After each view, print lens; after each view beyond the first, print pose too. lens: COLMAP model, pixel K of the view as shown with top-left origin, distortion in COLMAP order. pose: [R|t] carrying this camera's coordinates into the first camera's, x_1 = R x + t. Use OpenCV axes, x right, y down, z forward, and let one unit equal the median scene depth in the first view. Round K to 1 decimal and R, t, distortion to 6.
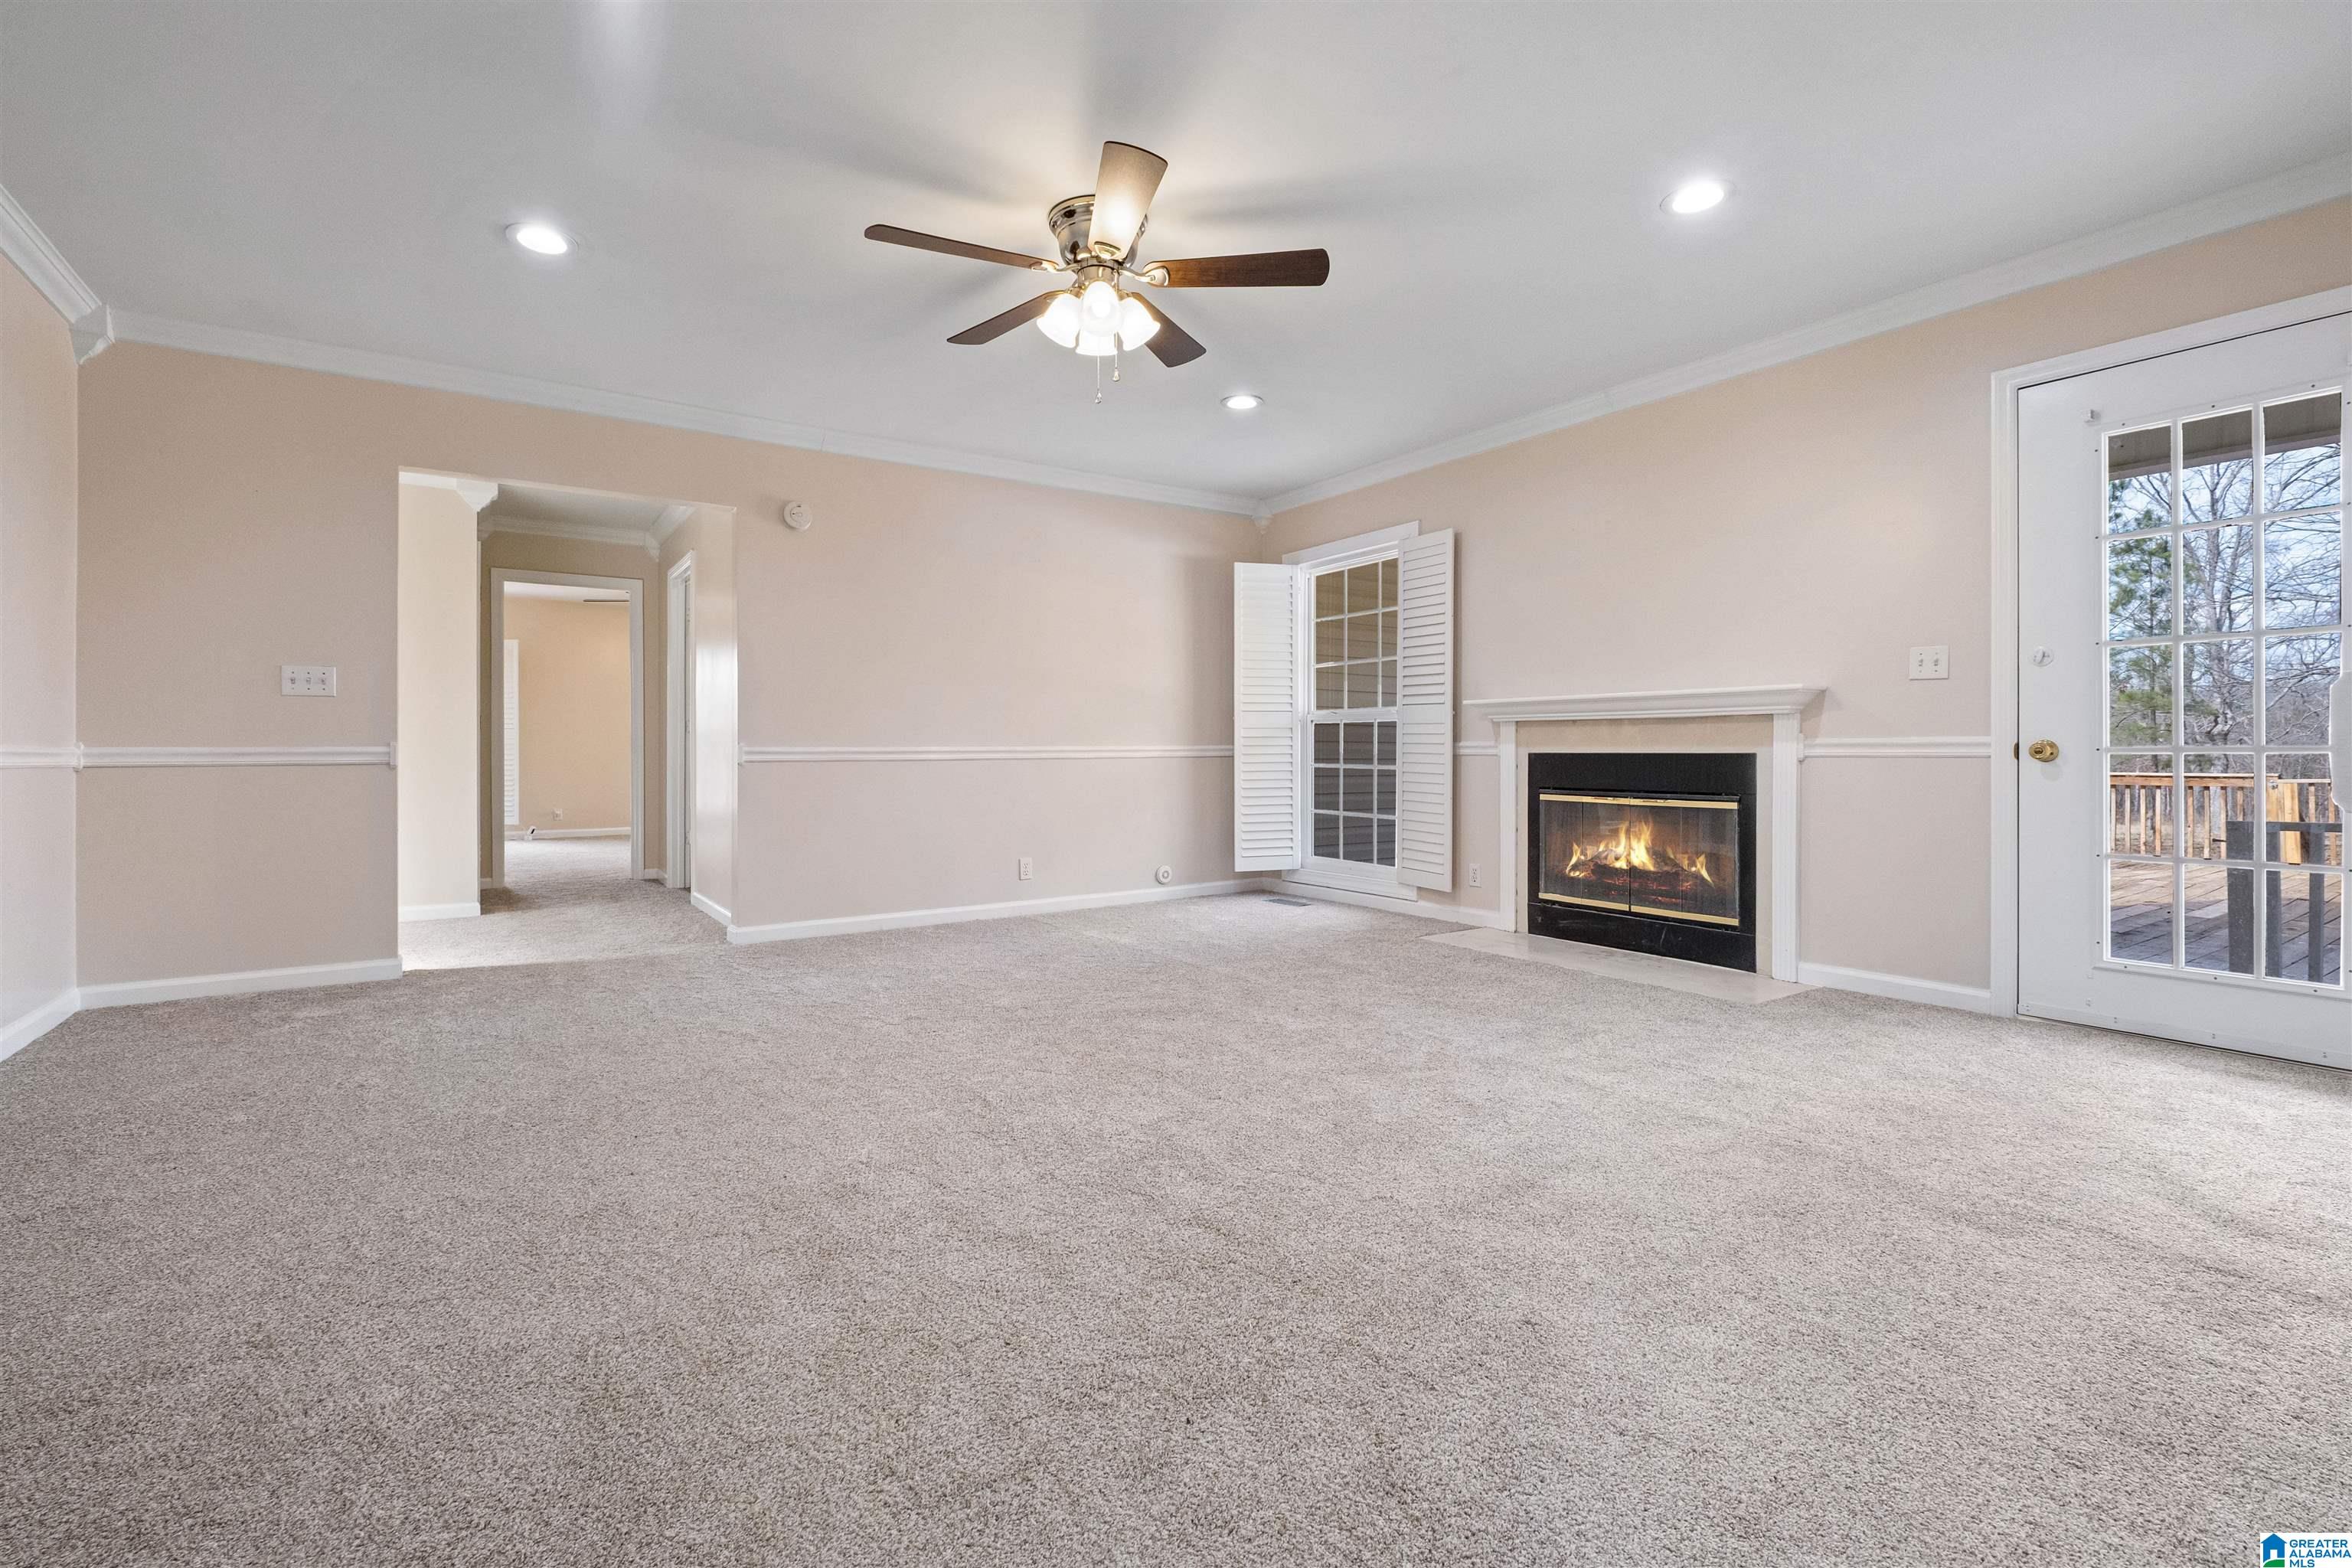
lens RADIAL K [[1032.5, 0, 1167.3], [0, 1032.5, 760.3], [0, 0, 1]] dist [0.002086, -0.002348]
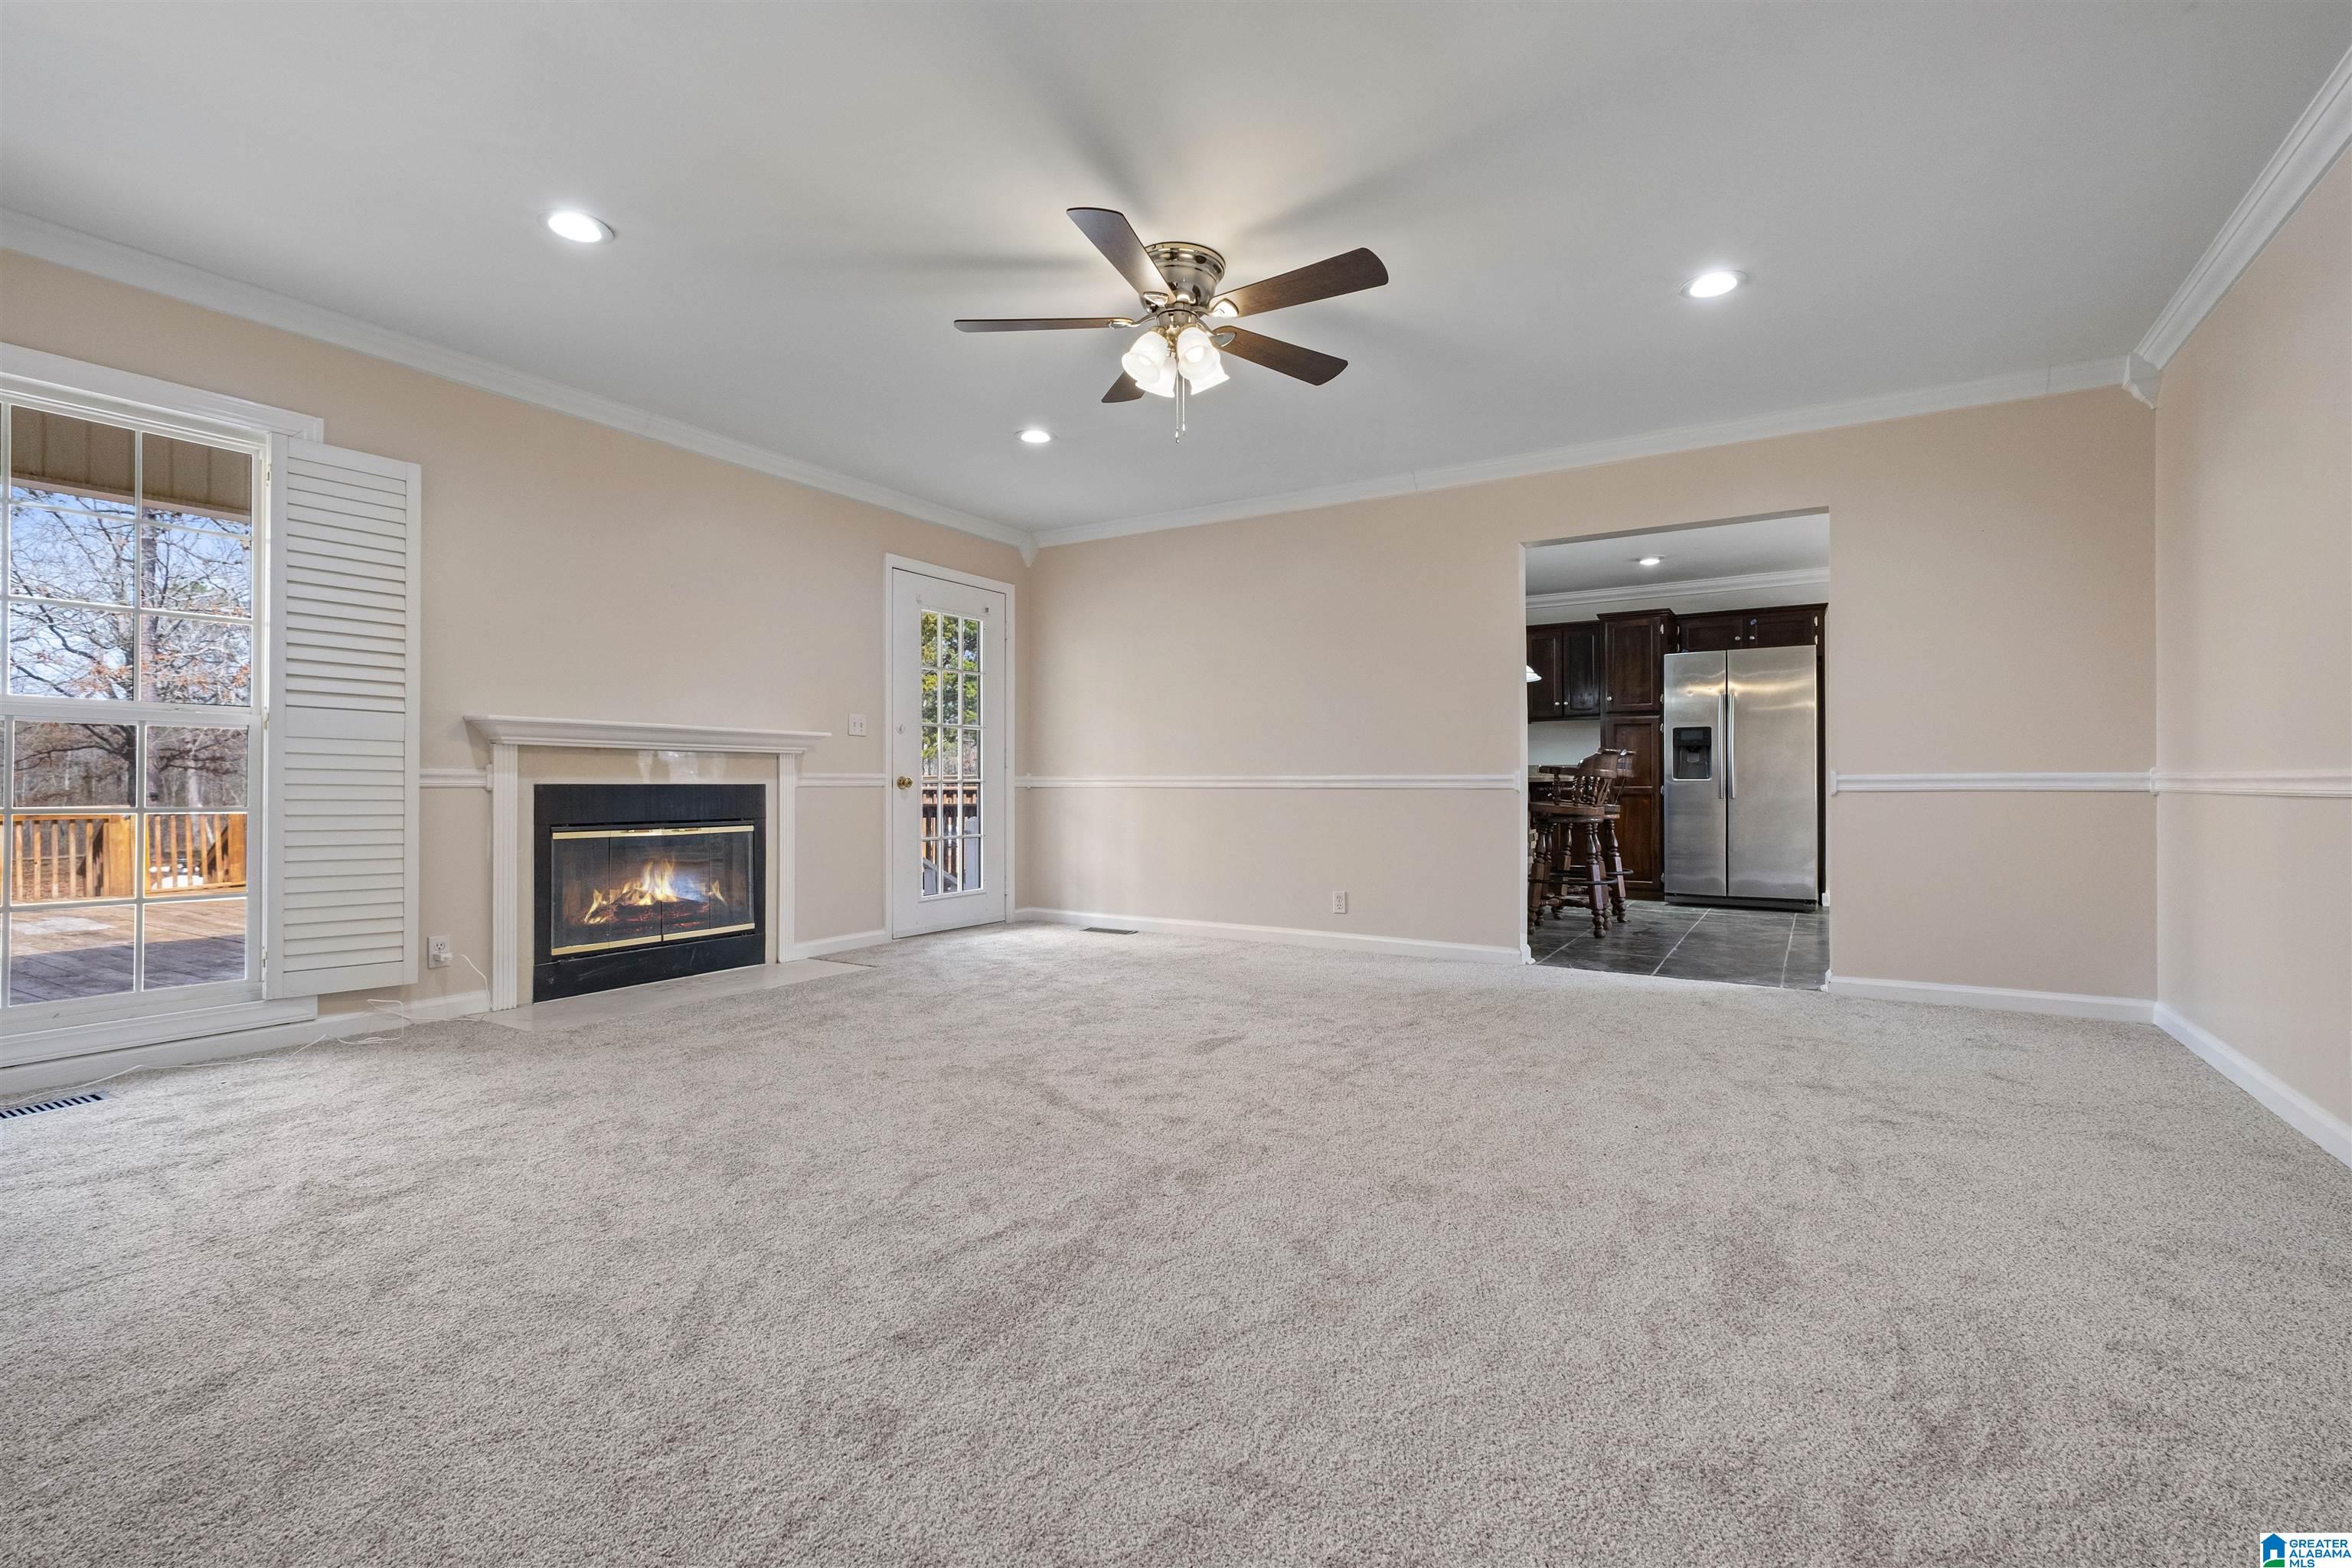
lens RADIAL K [[1032.5, 0, 1187.4], [0, 1032.5, 787.7], [0, 0, 1]] dist [0.002086, -0.002348]
pose [[-0.421474, -0.001714, 0.906839, -0.658029], [0.008018, 0.999952, 0.005616, -0.005116], [-0.906805, 0.009638, -0.421441, 0.926830]]
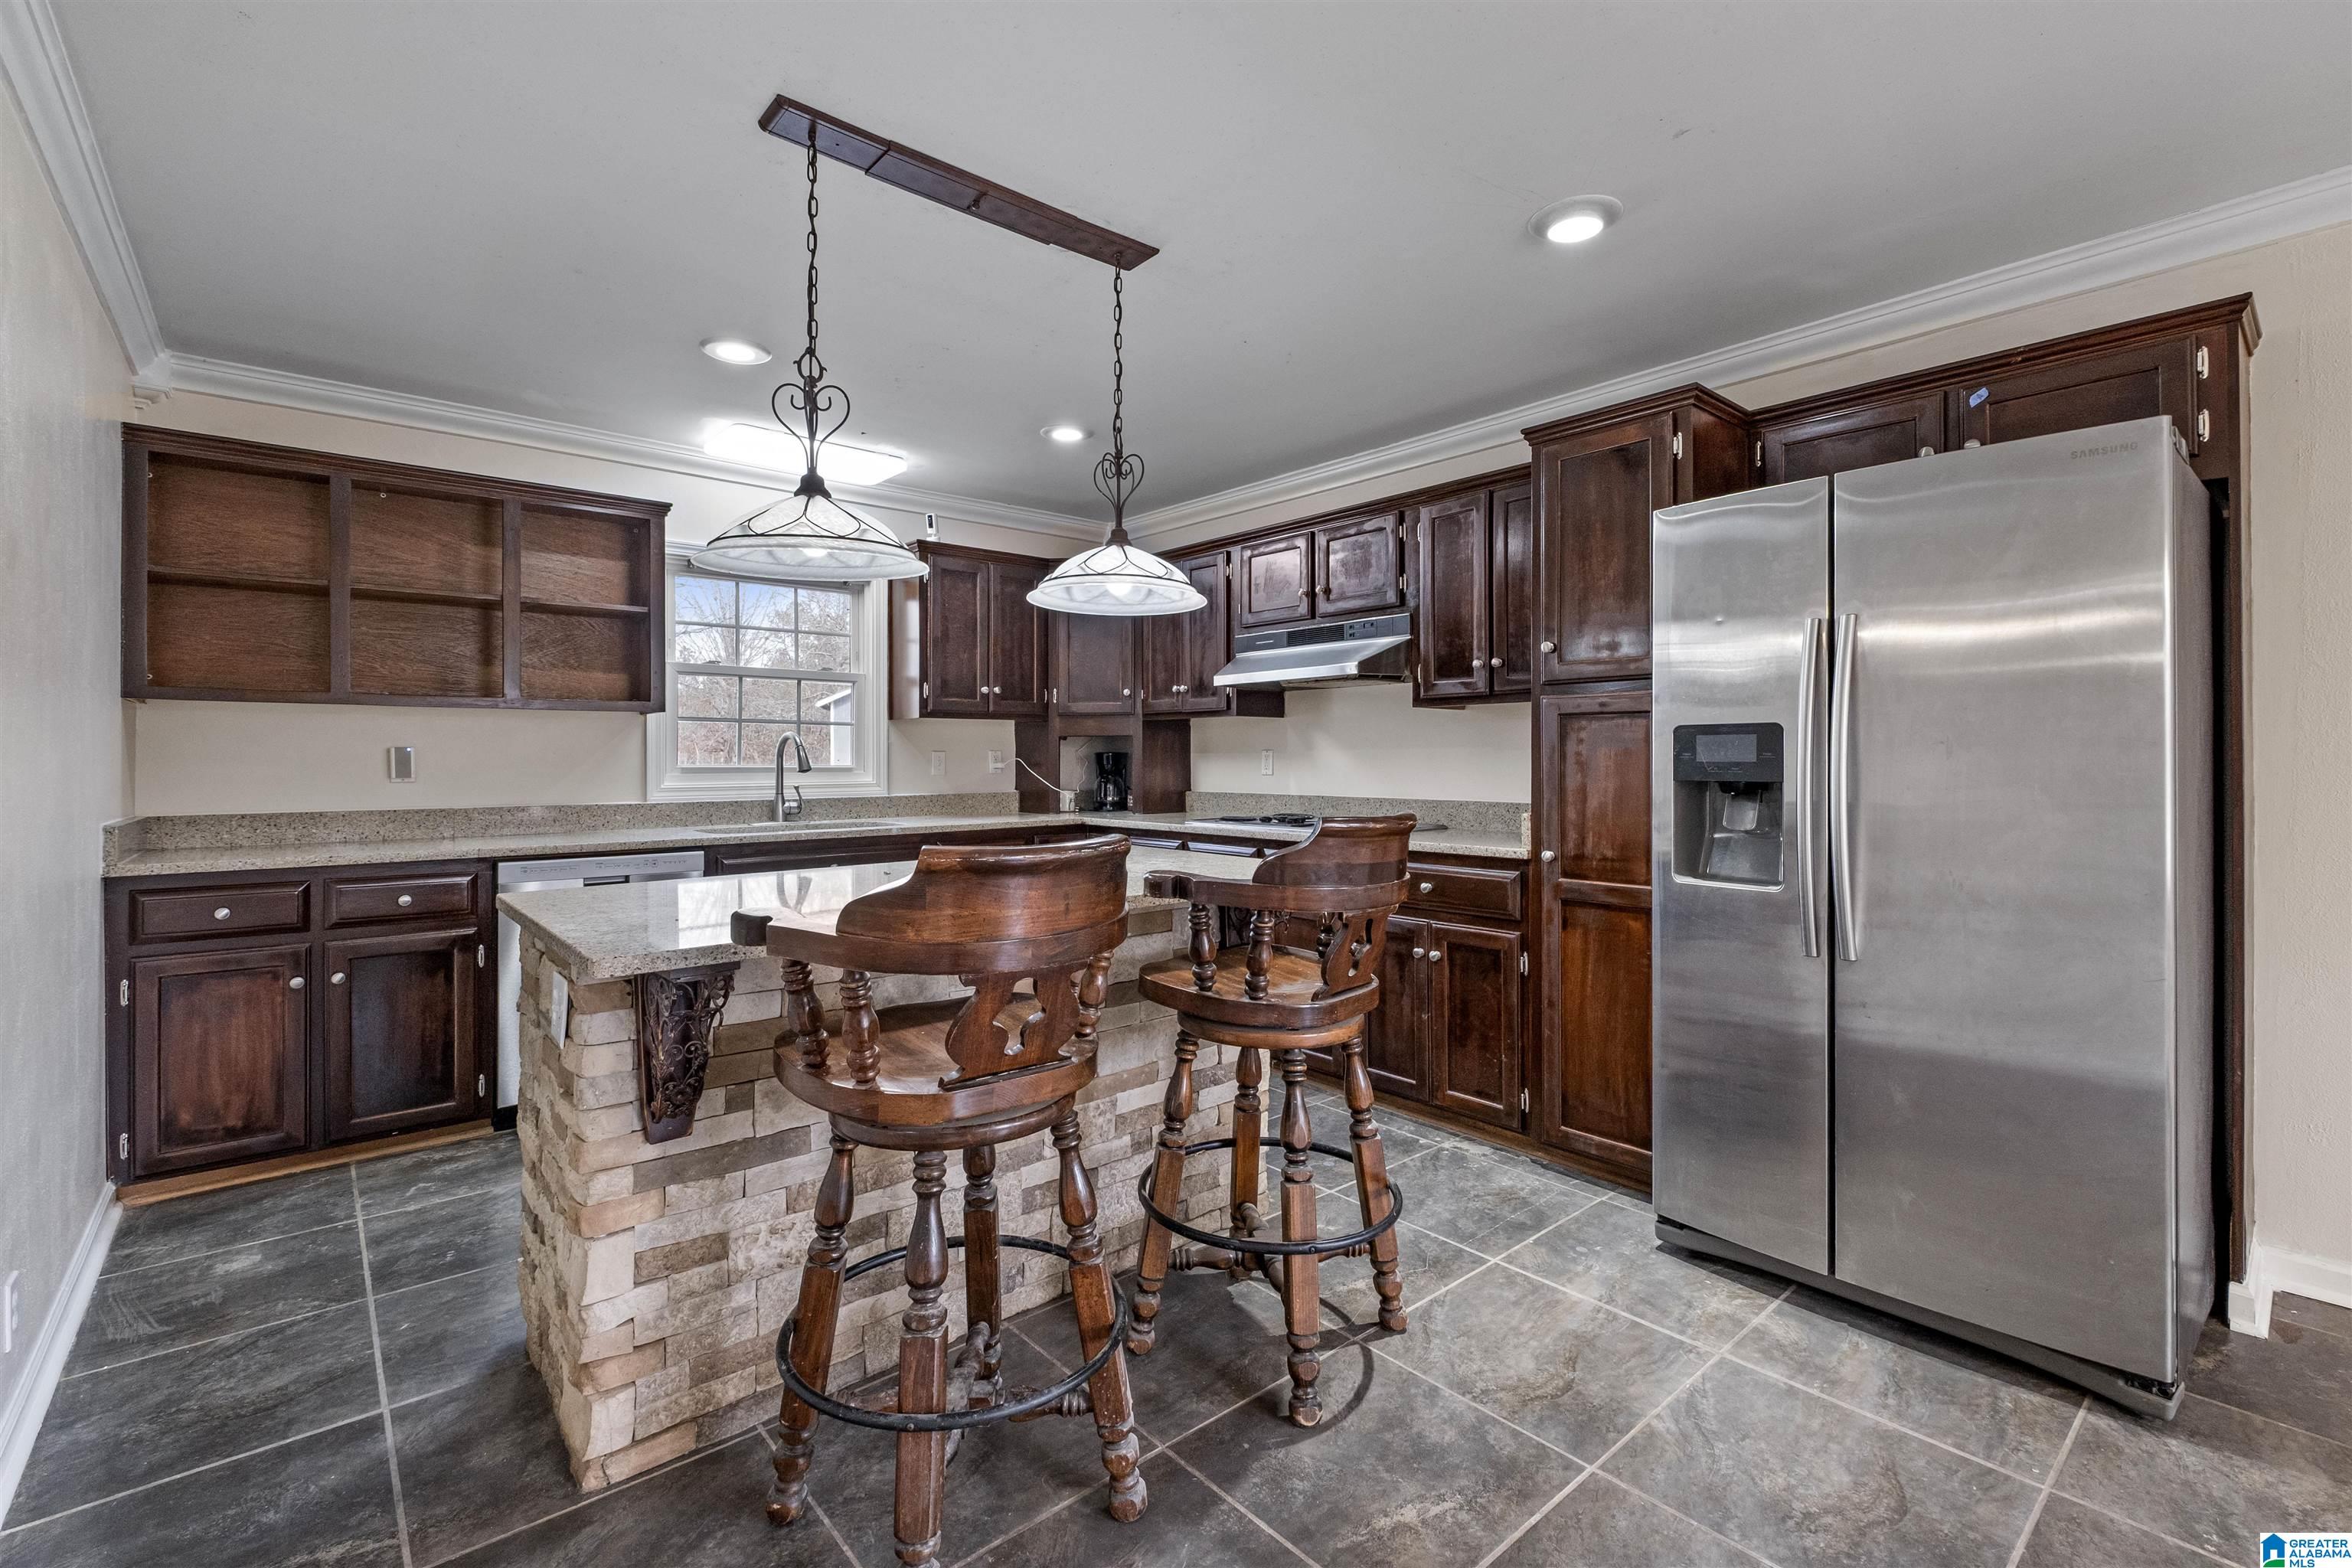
lens RADIAL K [[1032.5, 0, 1178.2], [0, 1032.5, 764.8], [0, 0, 1]] dist [0.002086, -0.002348]
pose [[-0.107638, -0.005039, 0.994177, -0.469137], [0.008395, 0.999947, 0.005977, -0.024251], [-0.994155, 0.008989, -0.107590, 0.610449]]
